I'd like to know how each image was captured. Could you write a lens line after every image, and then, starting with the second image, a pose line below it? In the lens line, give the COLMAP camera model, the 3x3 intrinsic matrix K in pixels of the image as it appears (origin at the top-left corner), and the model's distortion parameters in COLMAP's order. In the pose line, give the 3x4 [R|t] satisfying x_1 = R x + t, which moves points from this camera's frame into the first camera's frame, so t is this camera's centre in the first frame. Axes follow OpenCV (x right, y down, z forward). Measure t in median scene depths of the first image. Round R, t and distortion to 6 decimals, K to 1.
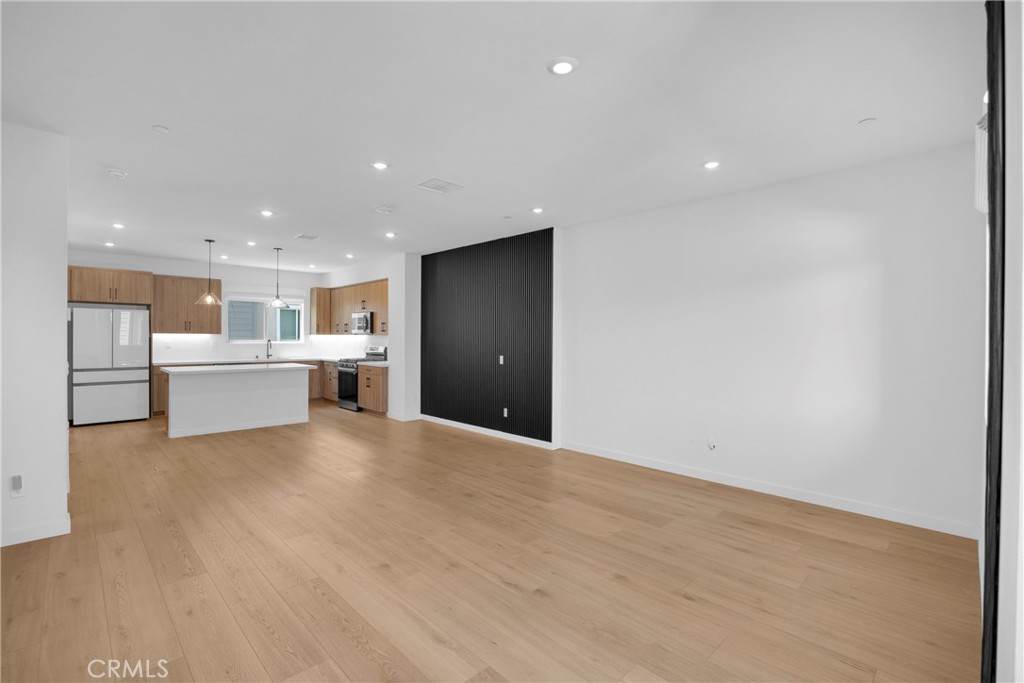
lens RADIAL K [[459.6, 0, 507.9], [0, 459.6, 340.2], [0, 0, 1]] dist [-0.021951, 0.000854]
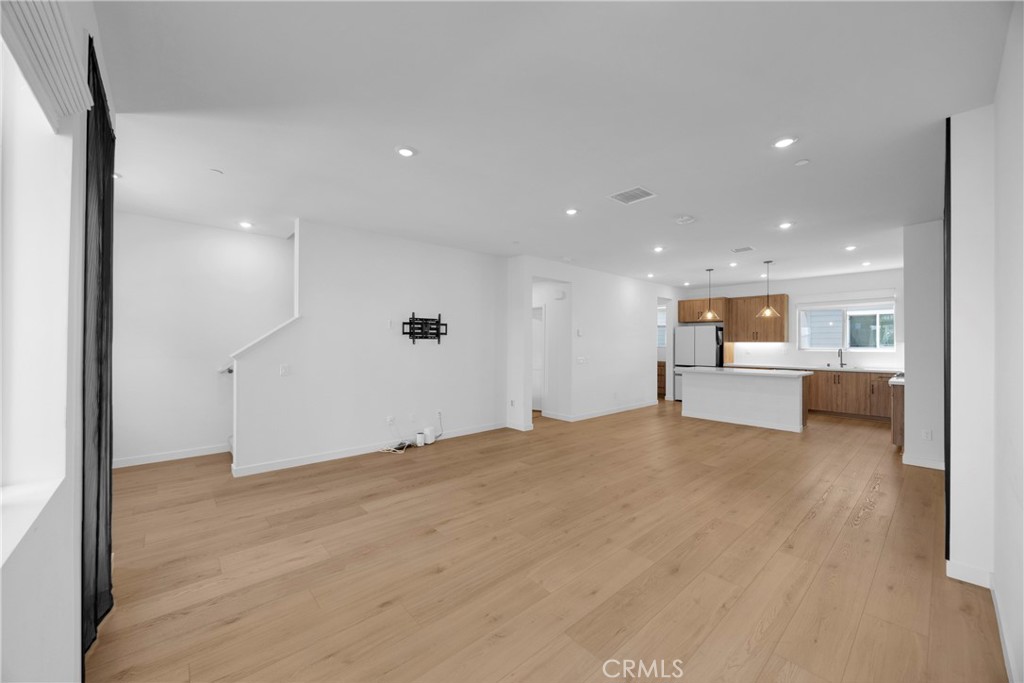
lens RADIAL K [[385.3, 0, 508.8], [0, 385.3, 343.6], [0, 0, 1]] dist [-0.000728, -0.000116]
pose [[-0.042384, -0.004790, -0.999090, 0.370636], [-0.009581, 0.999944, -0.004388, 0.000518], [0.999055, 0.009386, -0.042428, 0.392867]]
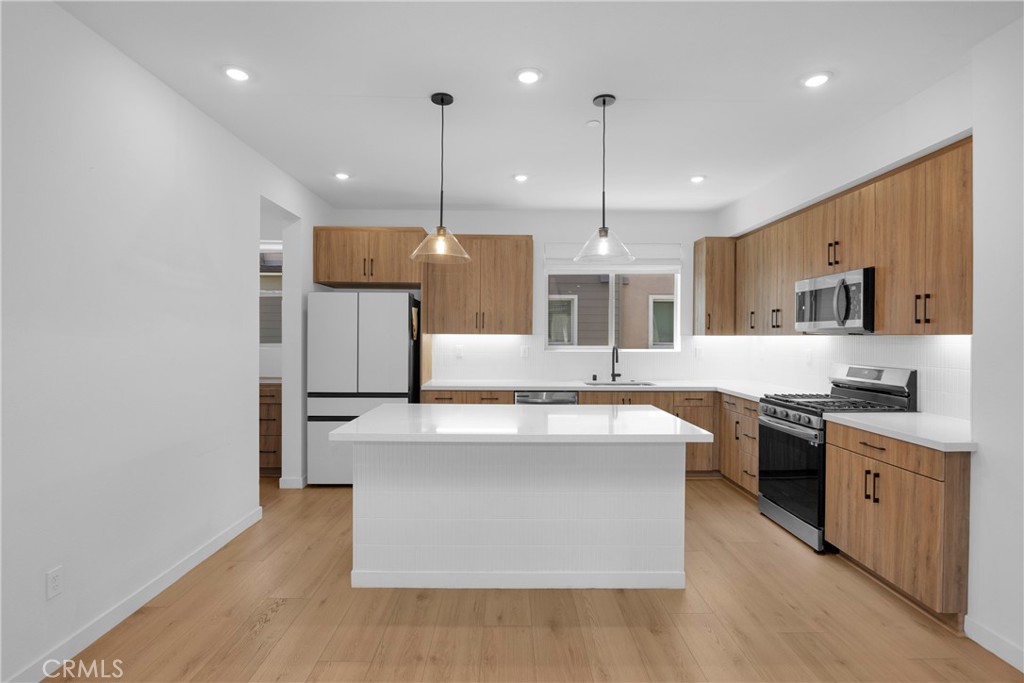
lens RADIAL K [[495.5, 0, 513.1], [0, 495.5, 338.3], [0, 0, 1]] dist [-0.010173, 0.001009]
pose [[0.724195, -0.001000, -0.689595, -0.254829], [-0.005364, 0.999961, -0.007084, -0.005097], [0.689575, 0.008829, 0.724161, 0.598035]]
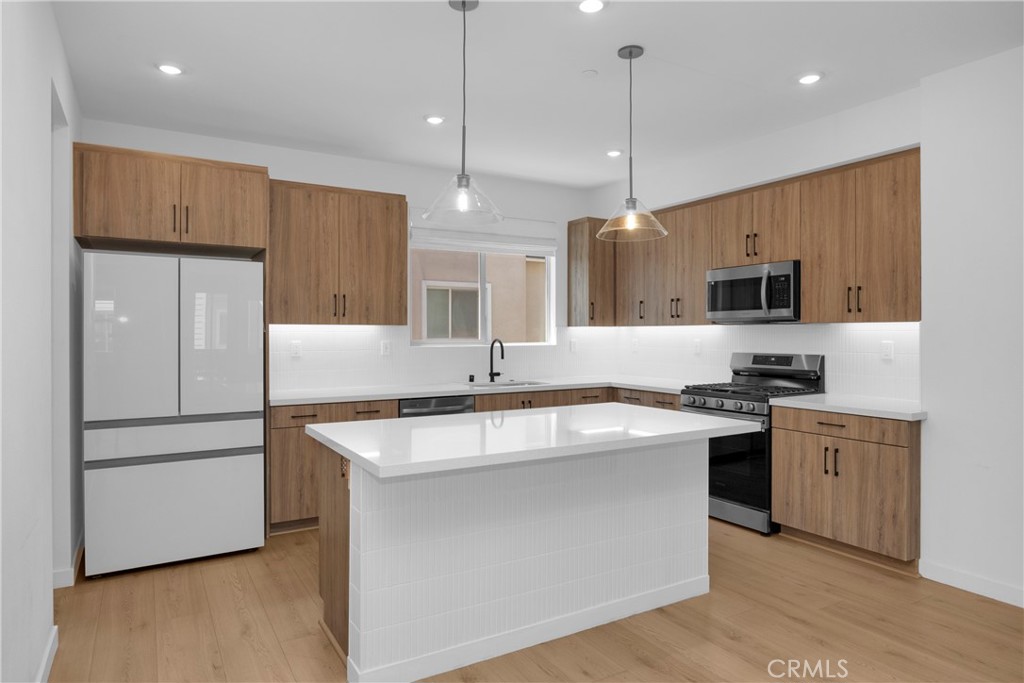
lens RADIAL K [[620.1, 0, 506.2], [0, 620.1, 336.2], [0, 0, 1]] dist [-0.003216, -0.000290]
pose [[0.971804, -0.007509, -0.235672, -0.438904], [0.006378, 0.999964, -0.005560, 0.000290], [0.235705, 0.003900, 0.971817, 0.505123]]
